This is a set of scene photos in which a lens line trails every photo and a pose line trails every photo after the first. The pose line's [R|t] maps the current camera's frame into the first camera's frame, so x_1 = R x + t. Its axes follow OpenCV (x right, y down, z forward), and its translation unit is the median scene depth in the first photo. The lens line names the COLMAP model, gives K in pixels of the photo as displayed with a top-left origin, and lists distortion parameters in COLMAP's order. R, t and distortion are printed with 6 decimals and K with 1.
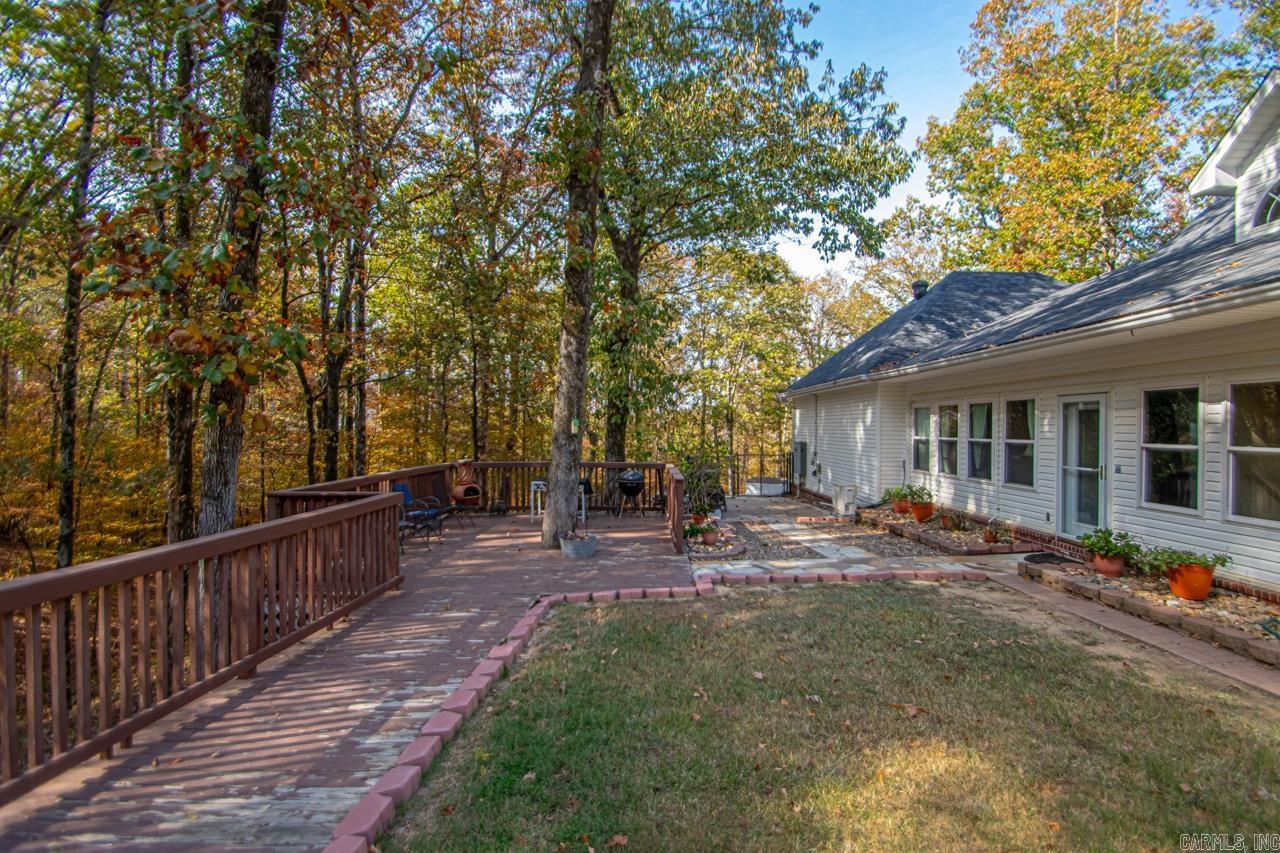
lens RADIAL K [[597.8, 0, 654.0], [0, 597.8, 429.5], [0, 0, 1]] dist [0.004042, -0.012261]
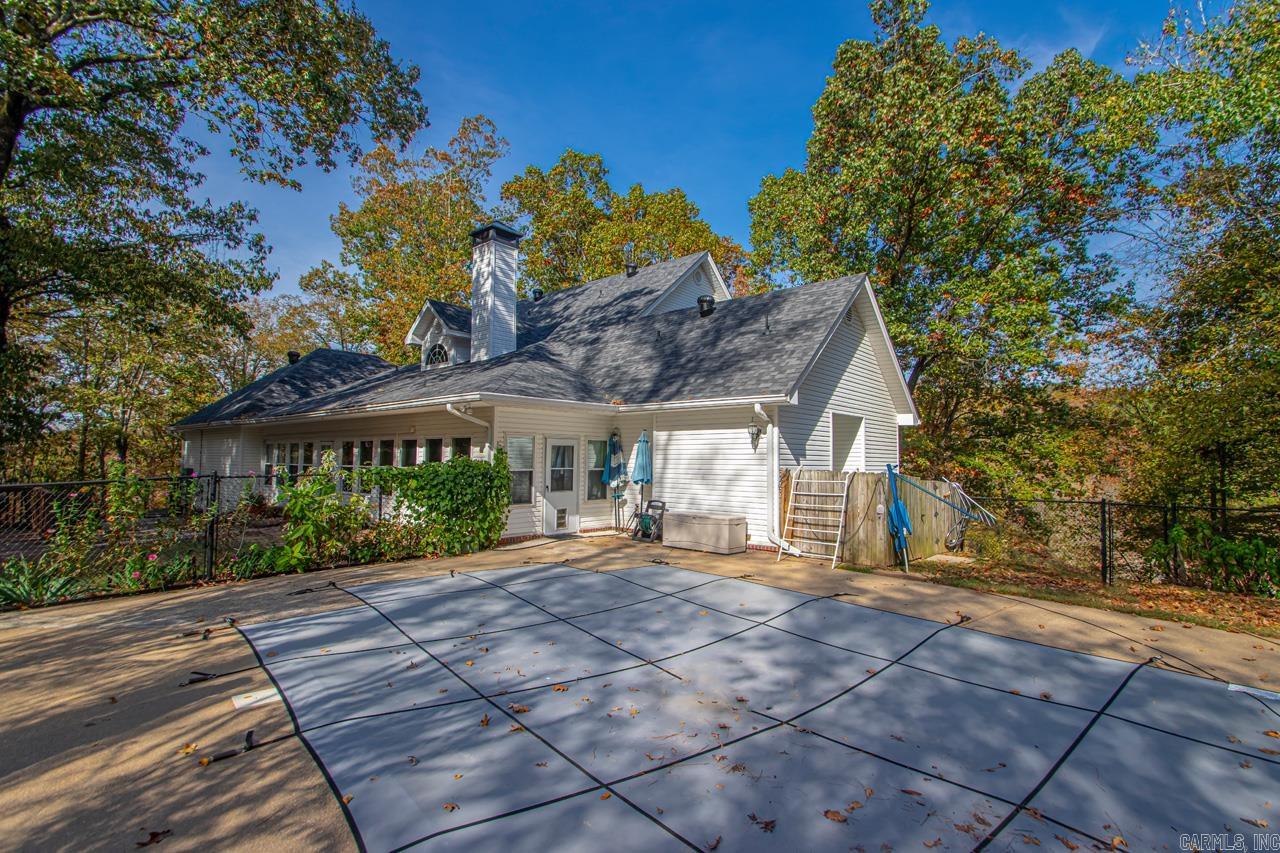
lens RADIAL K [[597.8, 0, 654.0], [0, 597.8, 429.5], [0, 0, 1]] dist [0.004042, -0.012261]
pose [[0.664759, 0.031175, 0.746408, -0.036674], [0.000492, 0.999110, -0.042167, -0.006853], [-0.747058, 0.028398, 0.664152, -0.640679]]
